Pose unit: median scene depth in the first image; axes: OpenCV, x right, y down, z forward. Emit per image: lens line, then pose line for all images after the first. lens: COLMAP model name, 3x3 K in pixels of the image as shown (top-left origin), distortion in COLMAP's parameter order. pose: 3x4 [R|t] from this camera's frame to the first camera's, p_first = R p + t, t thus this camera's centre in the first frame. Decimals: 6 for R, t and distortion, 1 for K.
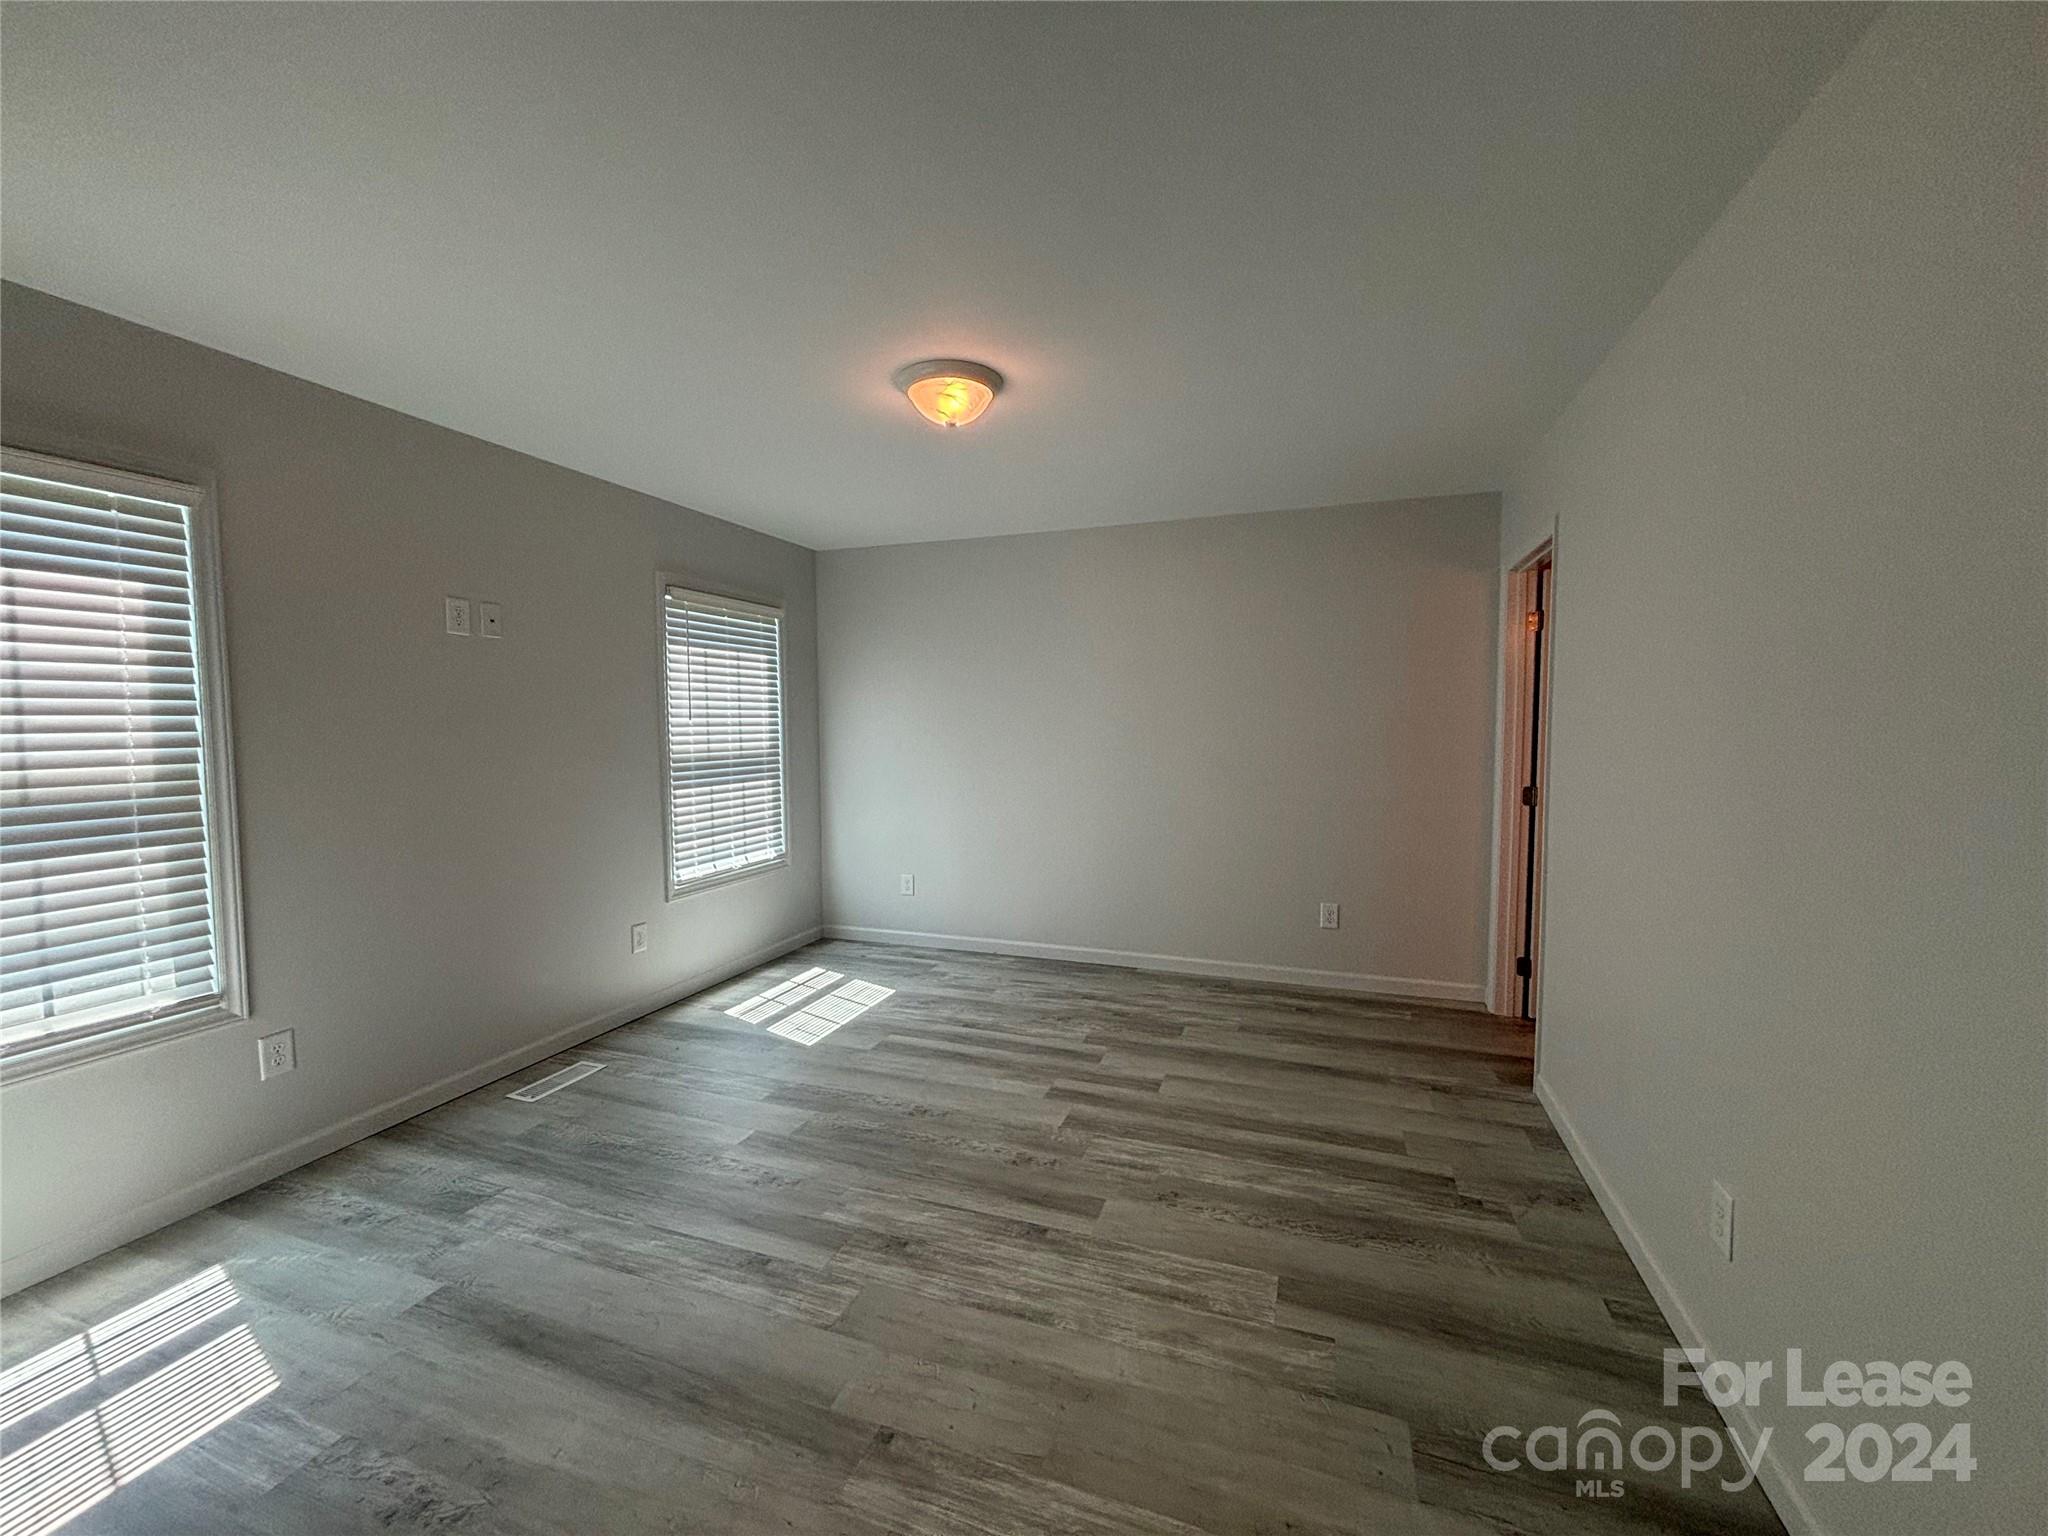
lens RADIAL K [[824.9, 0, 1025.0], [0, 824.9, 772.2], [0, 0, 1]] dist [0.000656, 0.000018]
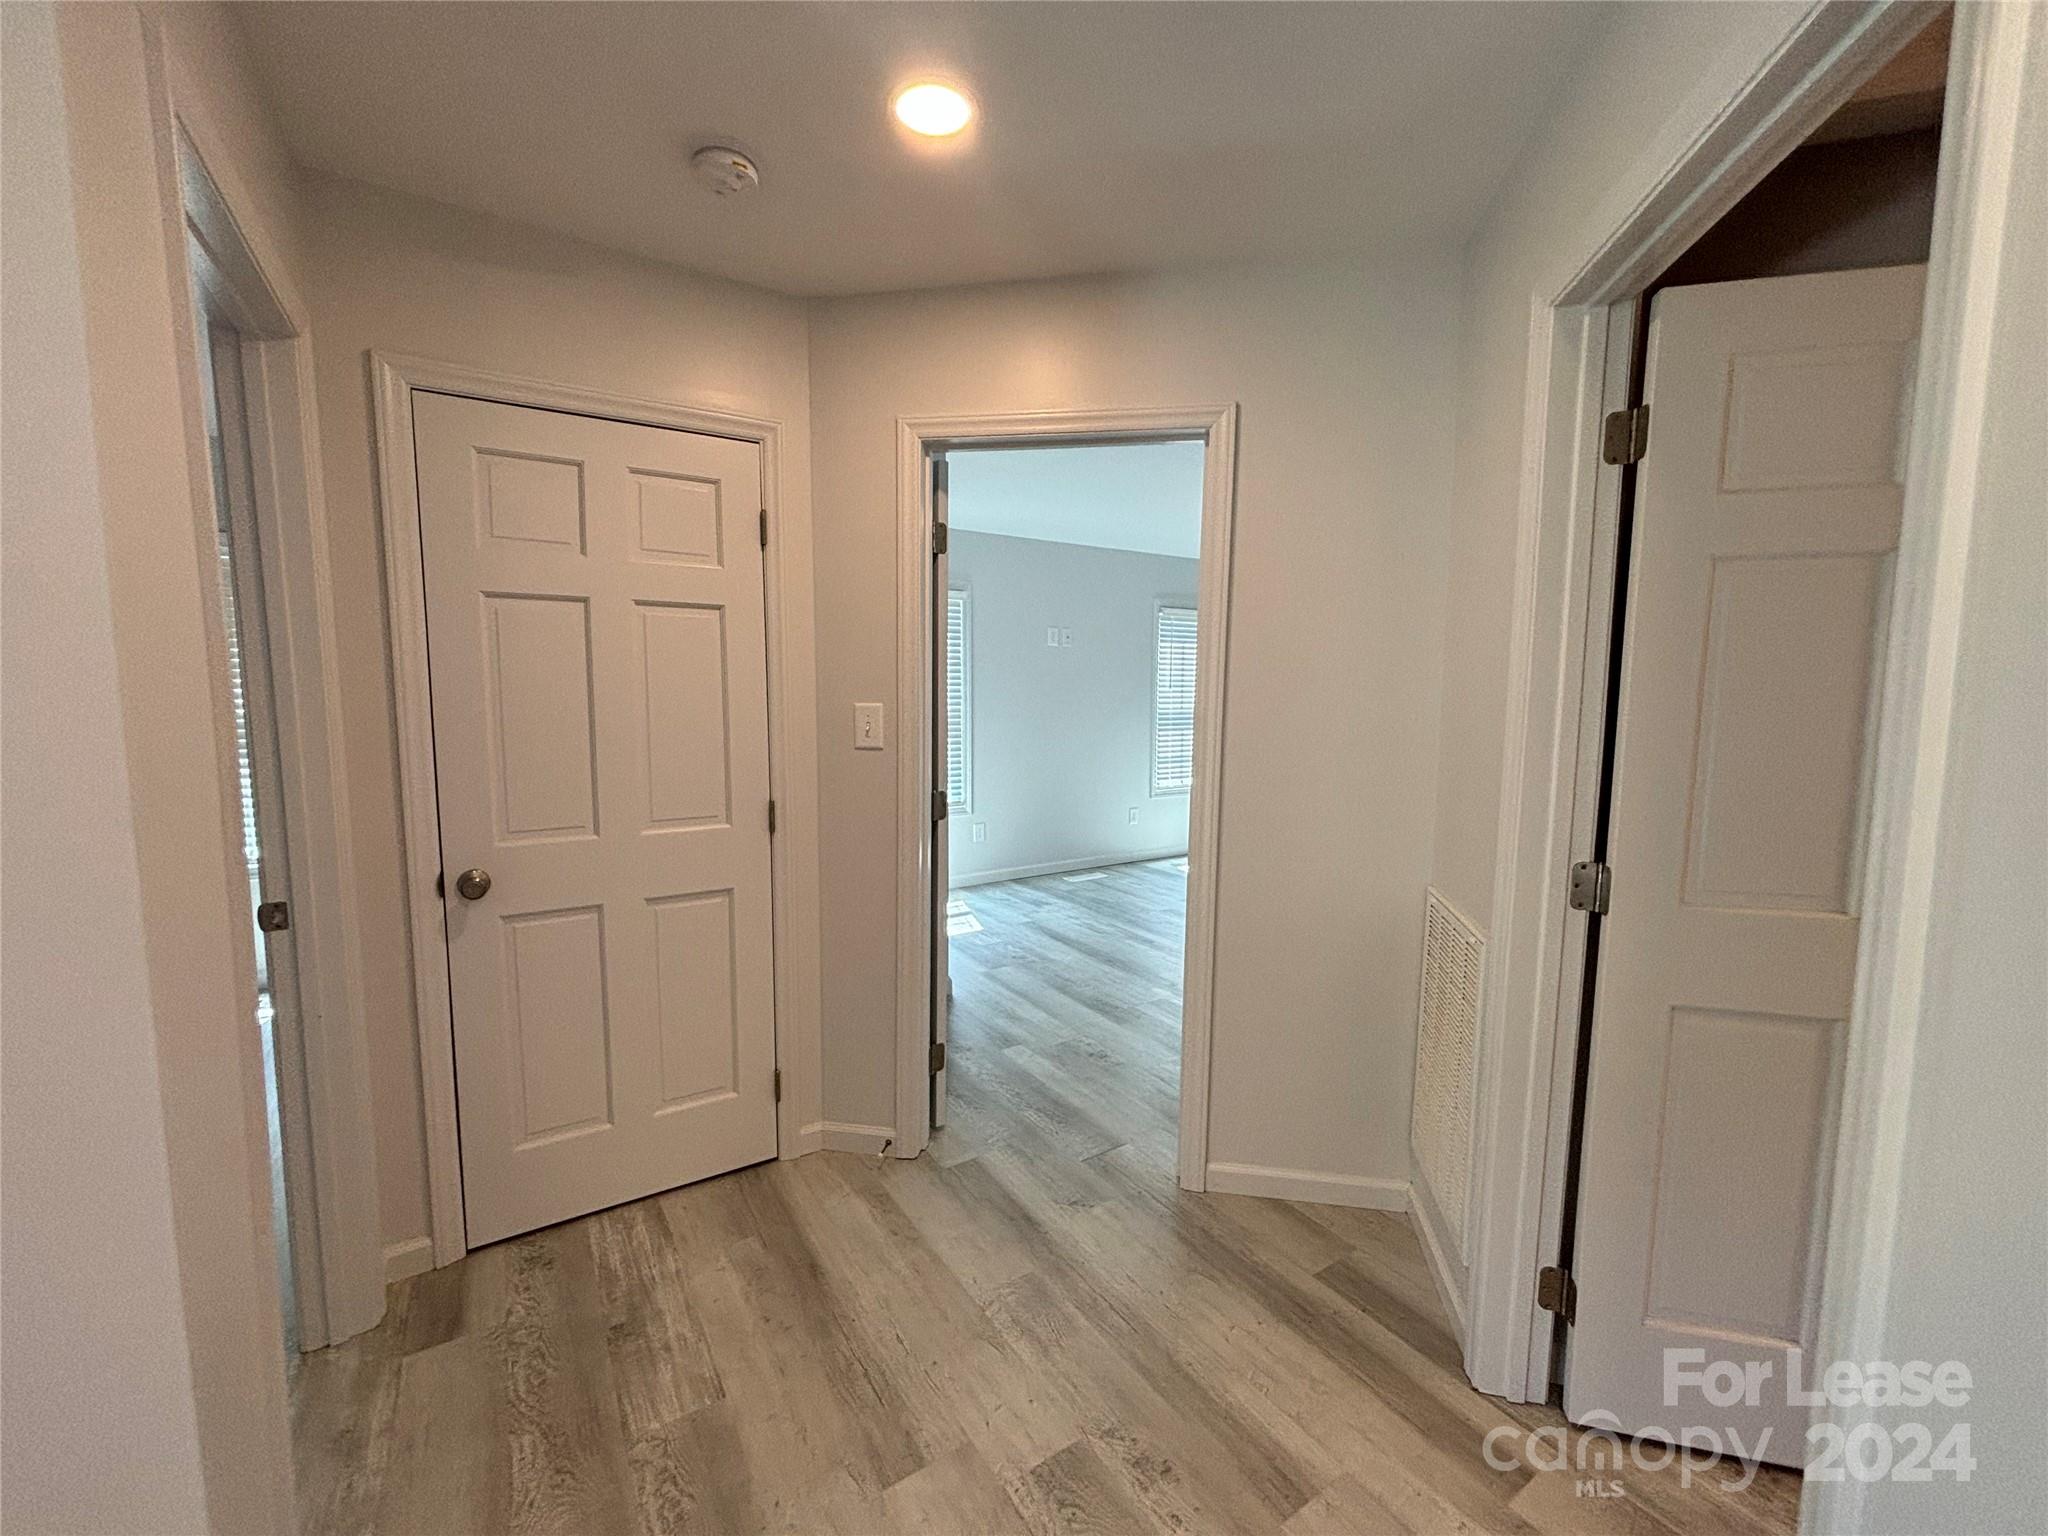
lens RADIAL K [[824.9, 0, 1025.0], [0, 824.9, 772.2], [0, 0, 1]] dist [0.000656, 0.000018]
pose [[0.796500, 0.064397, -0.601200, 0.404184], [-0.043174, 0.997831, 0.049682, 0.036531], [0.603096, -0.013616, 0.797553, -0.536844]]
